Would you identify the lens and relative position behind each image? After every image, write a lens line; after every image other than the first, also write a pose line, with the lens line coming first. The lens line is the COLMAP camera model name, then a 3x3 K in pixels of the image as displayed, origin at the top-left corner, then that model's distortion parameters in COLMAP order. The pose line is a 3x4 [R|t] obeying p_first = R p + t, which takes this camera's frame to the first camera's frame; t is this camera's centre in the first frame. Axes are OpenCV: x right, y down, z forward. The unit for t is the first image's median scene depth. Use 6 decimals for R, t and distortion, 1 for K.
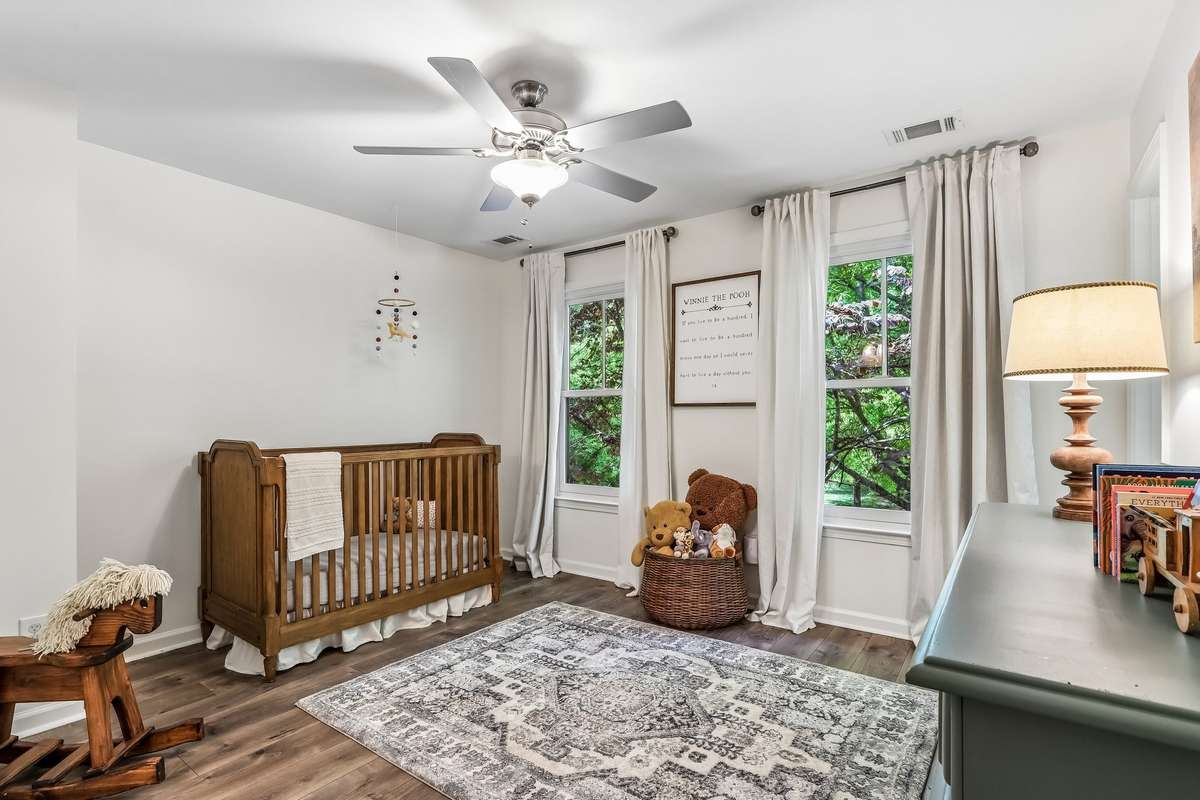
lens RADIAL K [[578.4, 0, 601.1], [0, 578.4, 420.3], [0, 0, 1]] dist [-0.011985, 0.001153]
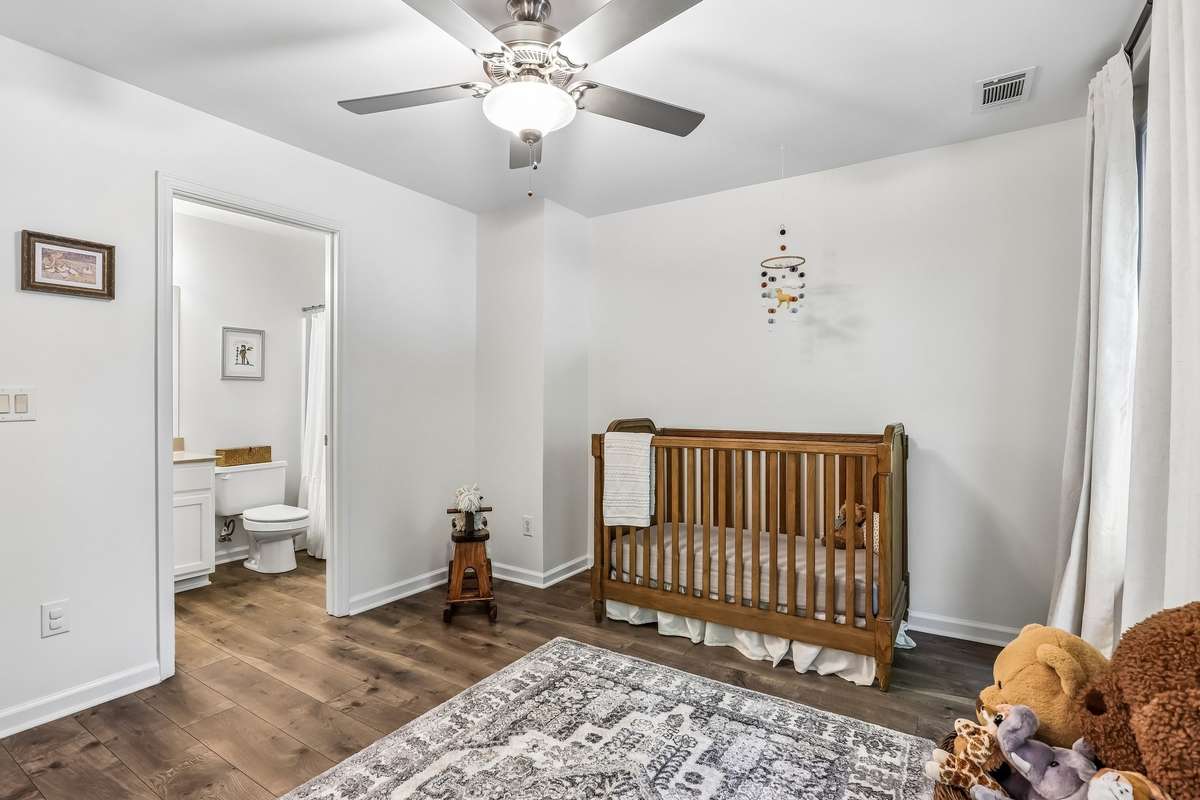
lens RADIAL K [[578.4, 0, 599.3], [0, 578.4, 399.1], [0, 0, 1]] dist [-0.011985, 0.001153]
pose [[0.048997, -0.001121, -0.998798, 0.545272], [-0.004663, 0.999988, -0.001351, -0.005550], [0.998788, 0.004723, 0.048991, 0.818413]]
